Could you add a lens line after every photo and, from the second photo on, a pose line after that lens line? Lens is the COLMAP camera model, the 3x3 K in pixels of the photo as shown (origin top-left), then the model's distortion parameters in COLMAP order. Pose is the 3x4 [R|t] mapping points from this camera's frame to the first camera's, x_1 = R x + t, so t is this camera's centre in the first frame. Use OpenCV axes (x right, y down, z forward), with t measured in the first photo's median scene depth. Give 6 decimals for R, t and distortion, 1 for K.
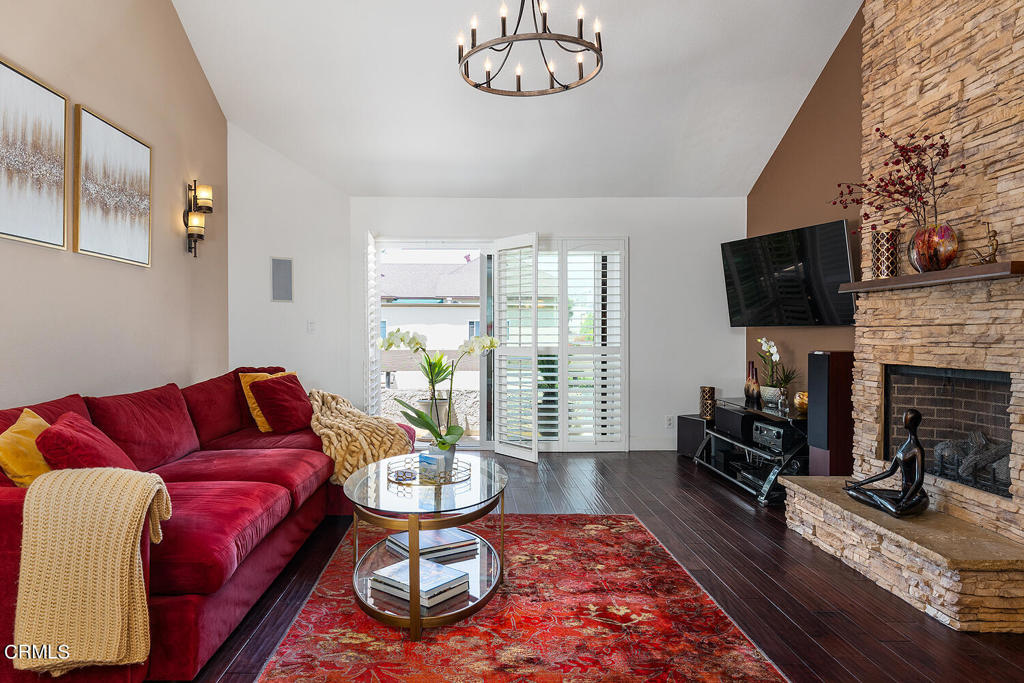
lens RADIAL K [[679.1, 0, 512.0], [0, 679.1, 341.5], [0, 0, 1]] dist [0.001900, -0.002515]
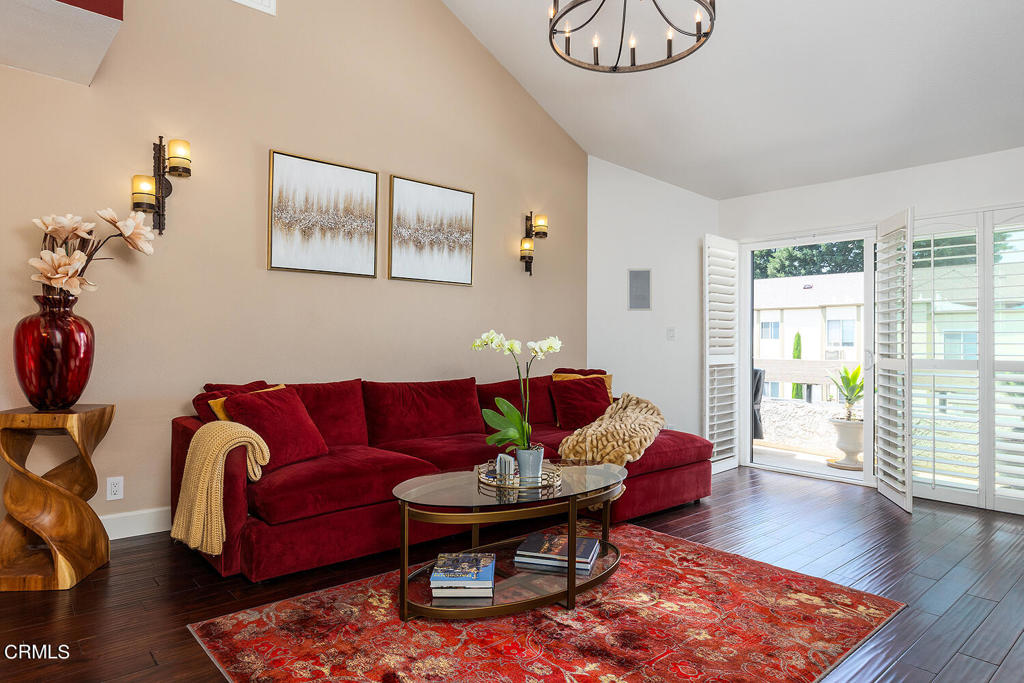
lens RADIAL K [[644.2, 0, 512.0], [0, 644.2, 341.5], [0, 0, 1]] dist [0.002344, -0.000736]
pose [[0.631598, 0.005912, -0.775273, 0.497655], [-0.018043, 0.999812, -0.007075, 0.002285], [0.775086, 0.018457, 0.631586, 0.318026]]
